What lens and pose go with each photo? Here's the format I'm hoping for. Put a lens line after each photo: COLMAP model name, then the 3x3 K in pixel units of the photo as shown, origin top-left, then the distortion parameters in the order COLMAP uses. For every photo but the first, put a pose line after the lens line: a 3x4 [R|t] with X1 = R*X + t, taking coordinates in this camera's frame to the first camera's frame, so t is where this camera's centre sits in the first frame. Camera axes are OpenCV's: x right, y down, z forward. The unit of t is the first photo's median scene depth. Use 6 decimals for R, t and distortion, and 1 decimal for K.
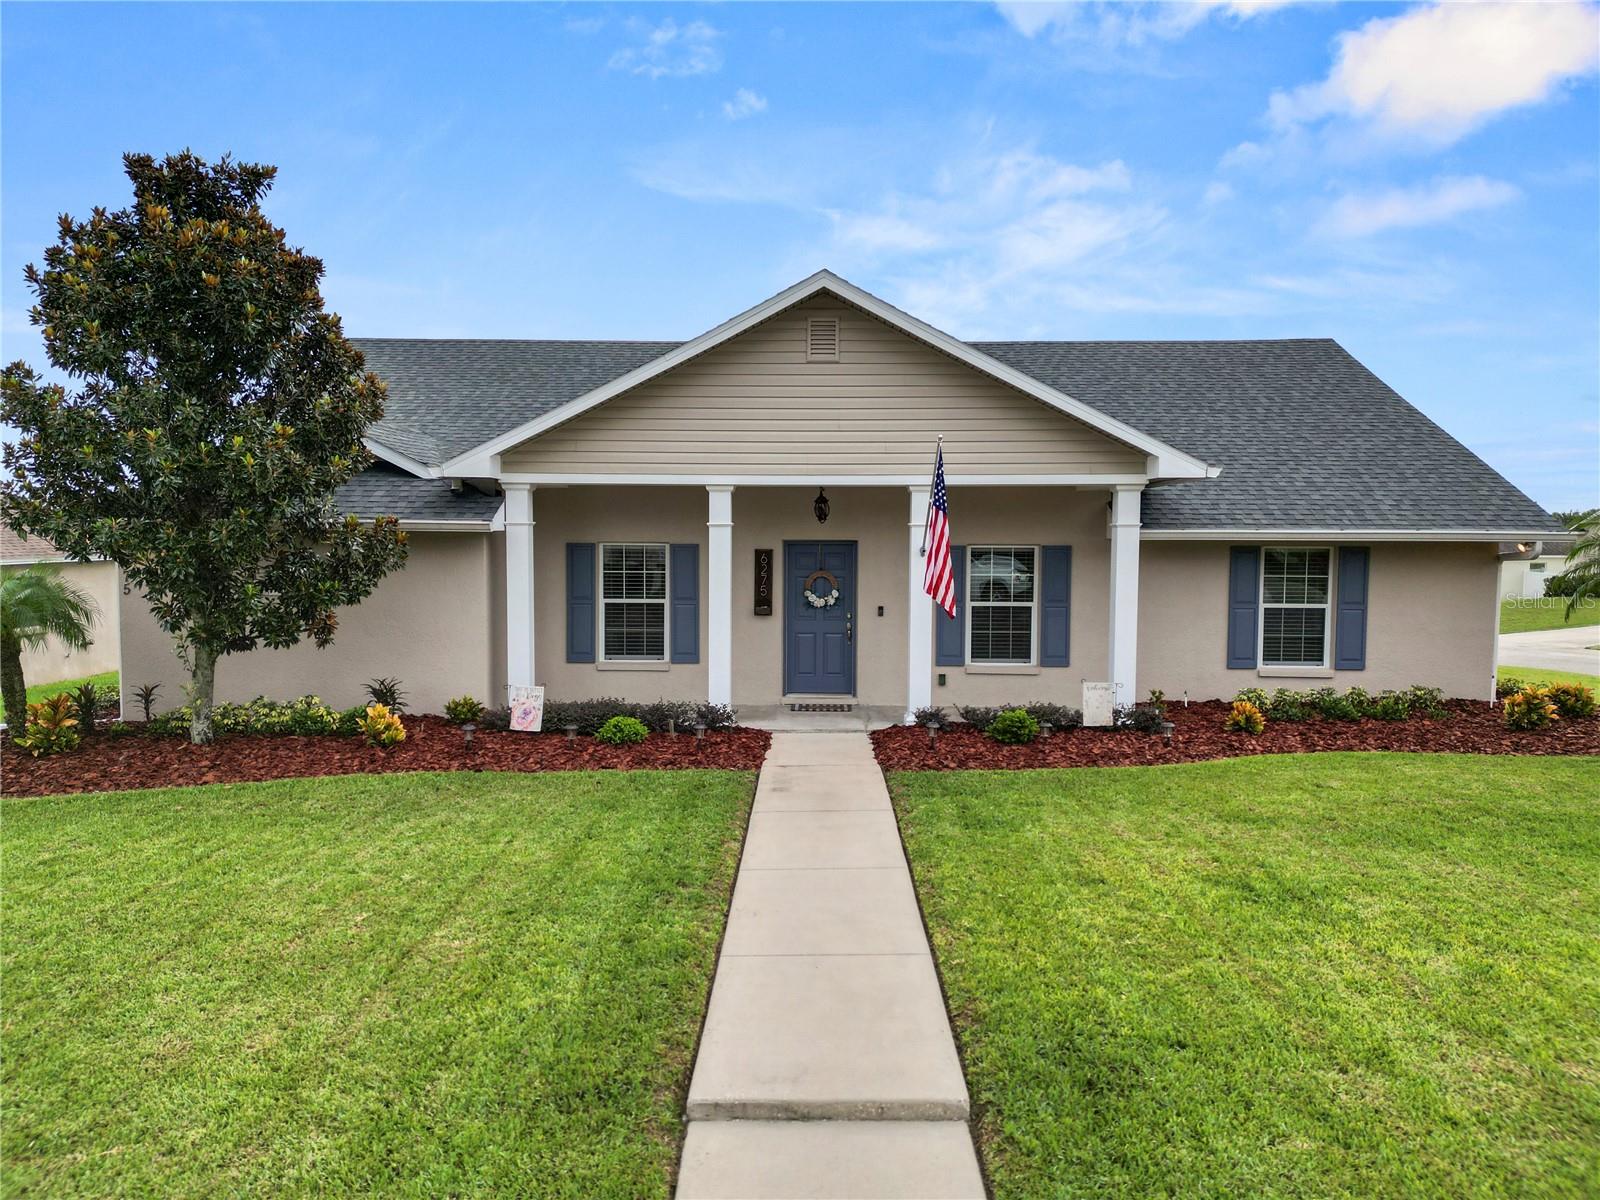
lens RADIAL K [[1129.2, 0, 799.1], [0, 1129.2, 606.9], [0, 0, 1]] dist [0.037718, -0.024909]
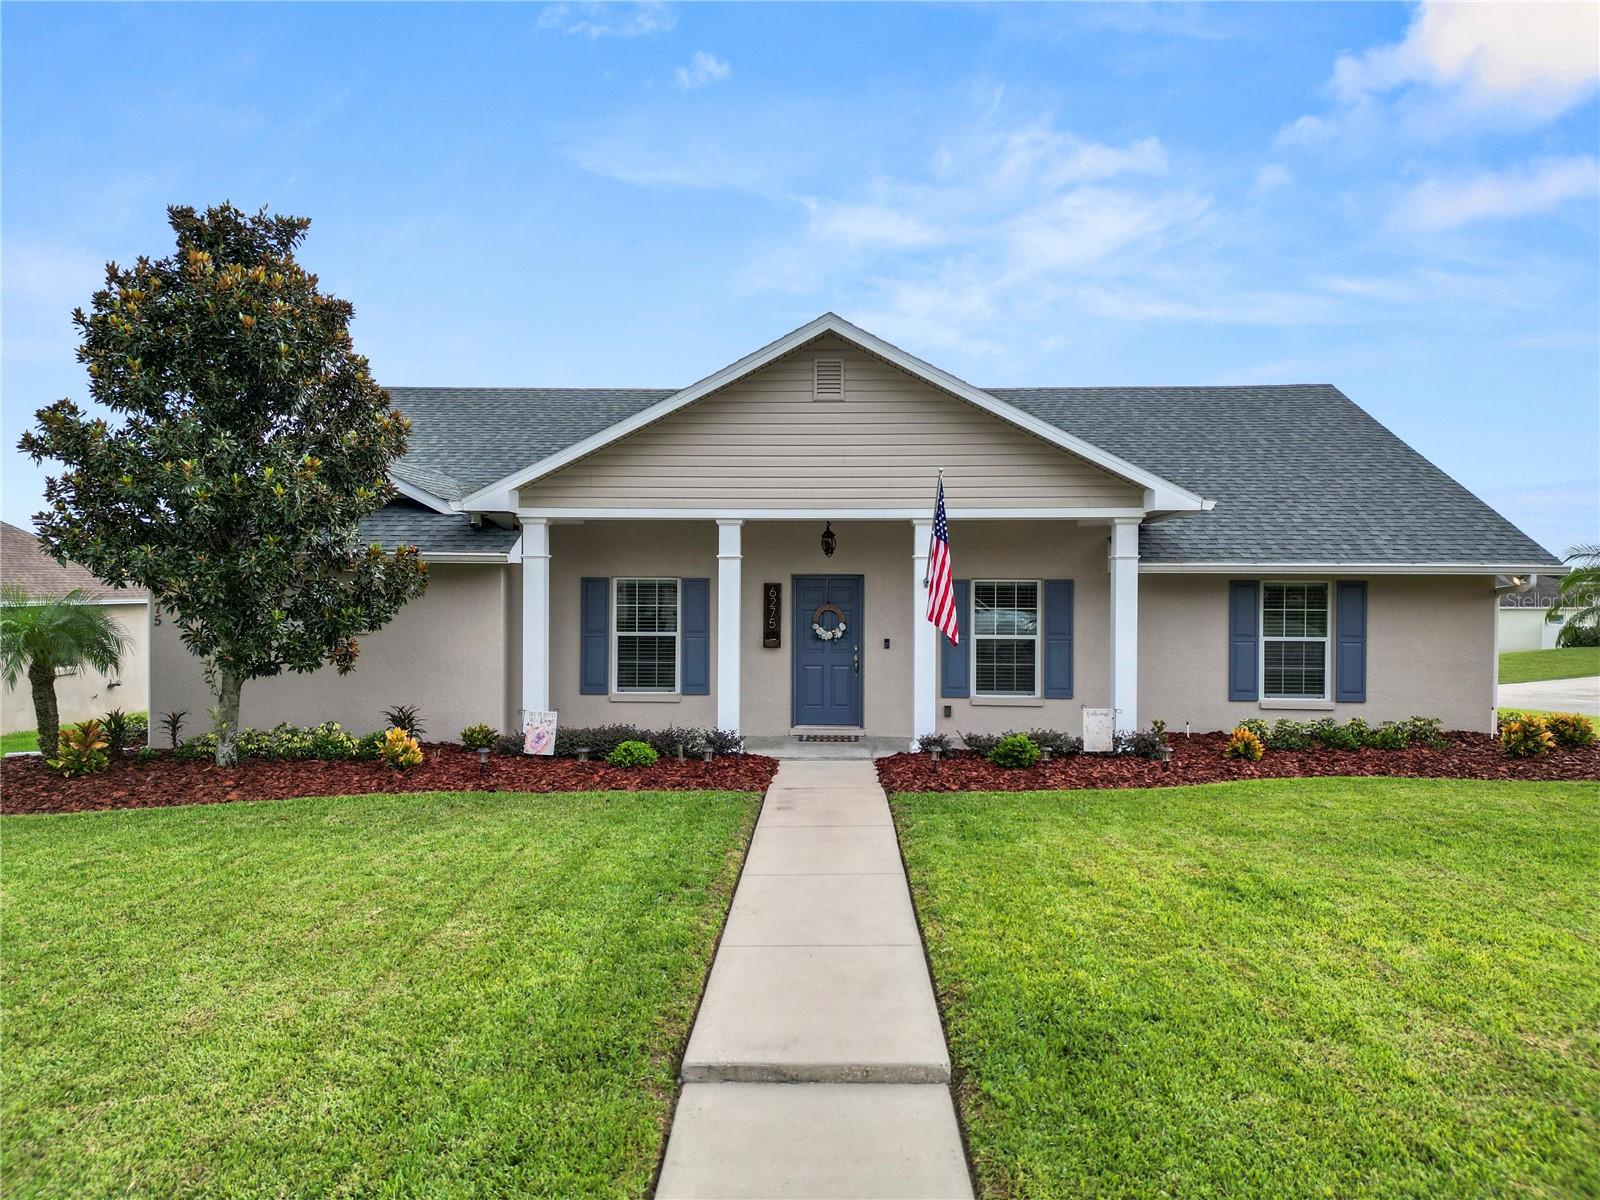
lens RADIAL K [[1129.2, 0, 800.2], [0, 1129.2, 605.1], [0, 0, 1]] dist [0.037718, -0.024909]
pose [[0.999889, -0.000402, -0.014924, 0.011280], [-0.000365, 0.998679, -0.051380, 0.026833], [0.014925, 0.051380, 0.998568, -0.029897]]
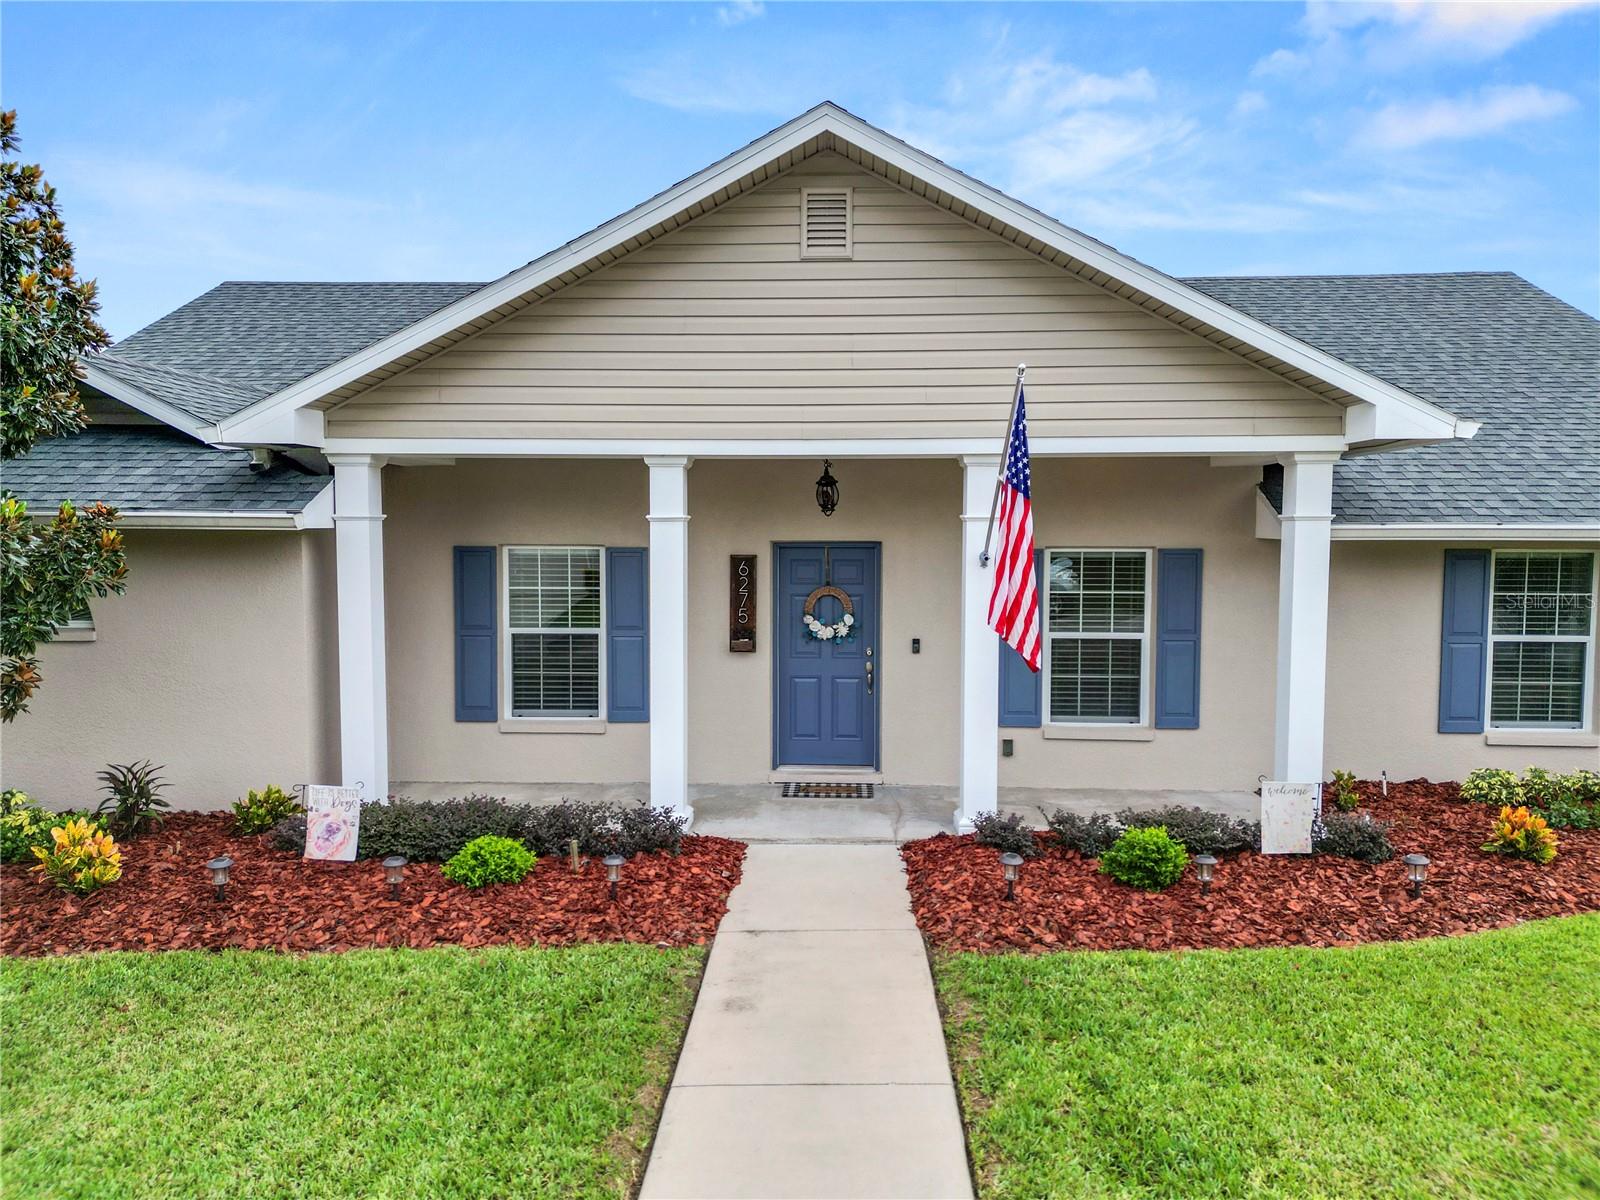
lens RADIAL K [[1129.2, 0, 796.3], [0, 1129.2, 606.5], [0, 0, 1]] dist [0.037718, -0.024909]
pose [[0.999708, -0.000679, -0.024174, 0.021347], [0.000726, 0.999998, 0.001940, -0.026879], [0.024173, -0.001957, 0.999706, 0.405822]]
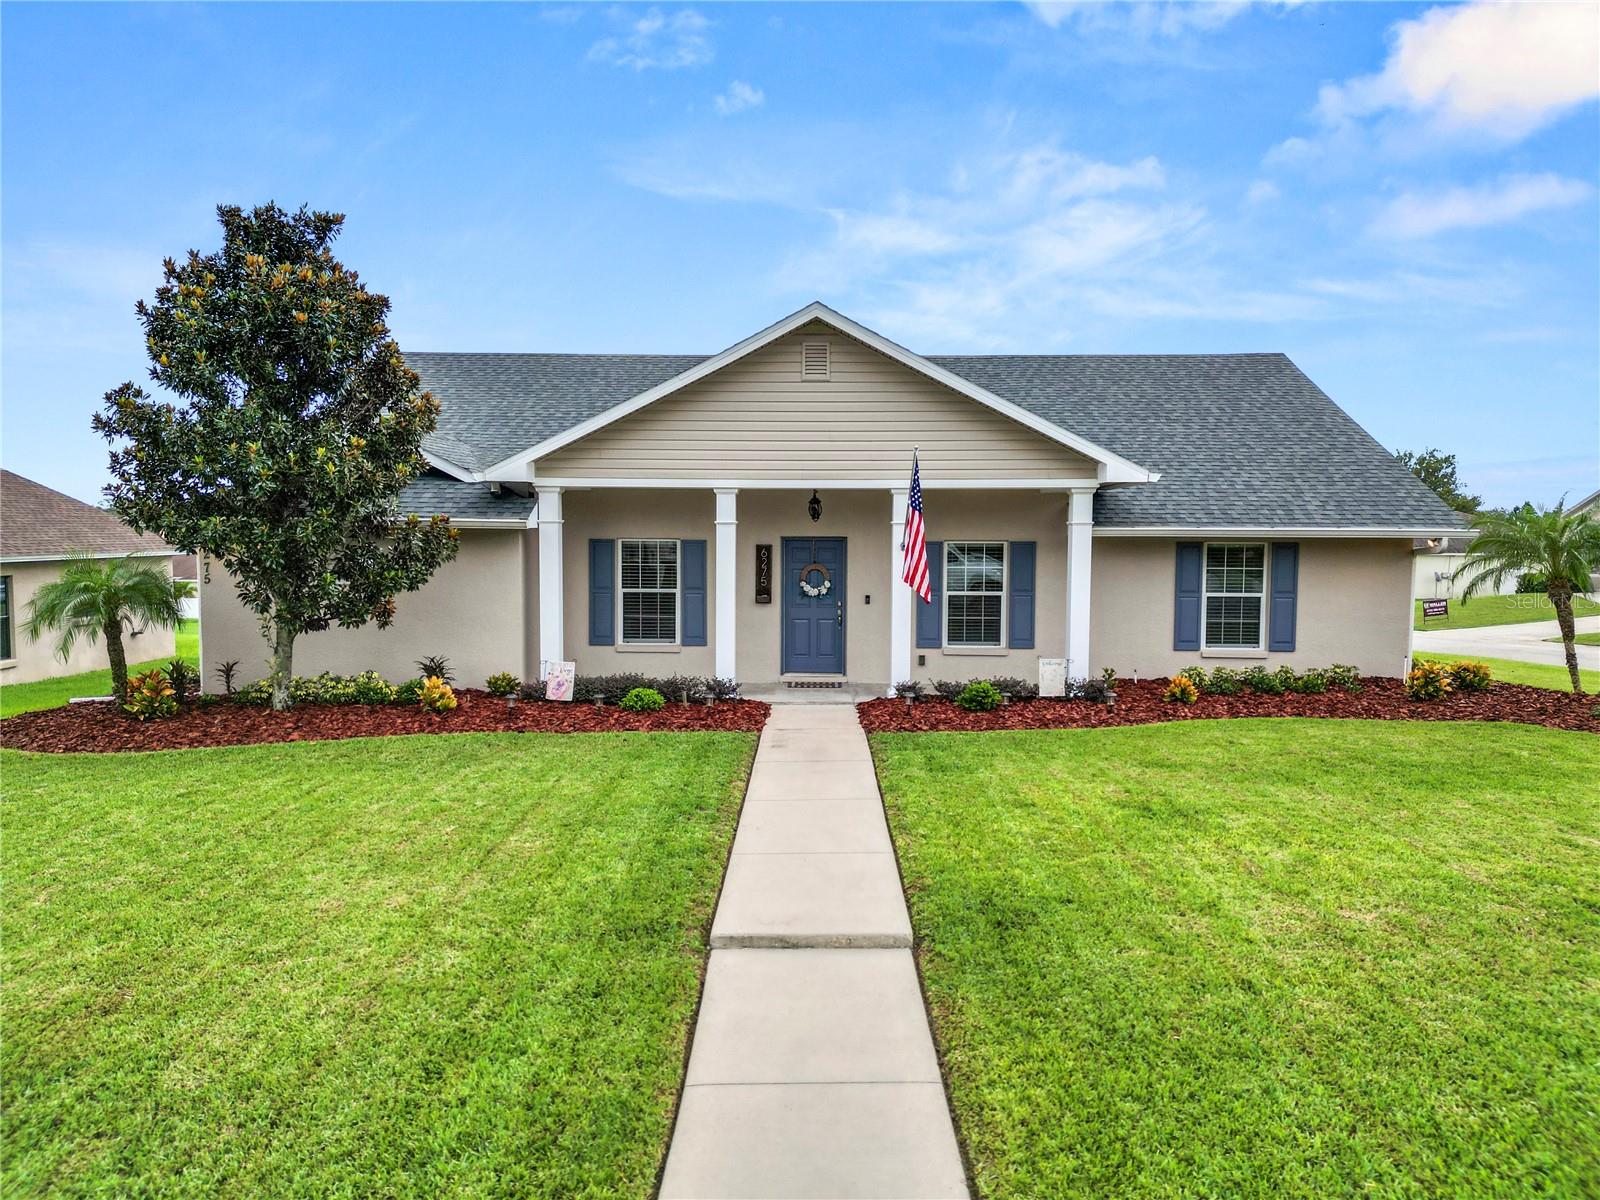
lens RADIAL K [[1129.2, 0, 801.0], [0, 1129.2, 609.4], [0, 0, 1]] dist [0.037718, -0.024909]
pose [[0.999998, 0.000127, 0.002174, 0.004158], [-0.000133, 0.999996, 0.002979, 0.013129], [-0.002173, -0.002979, 0.999993, -0.162452]]
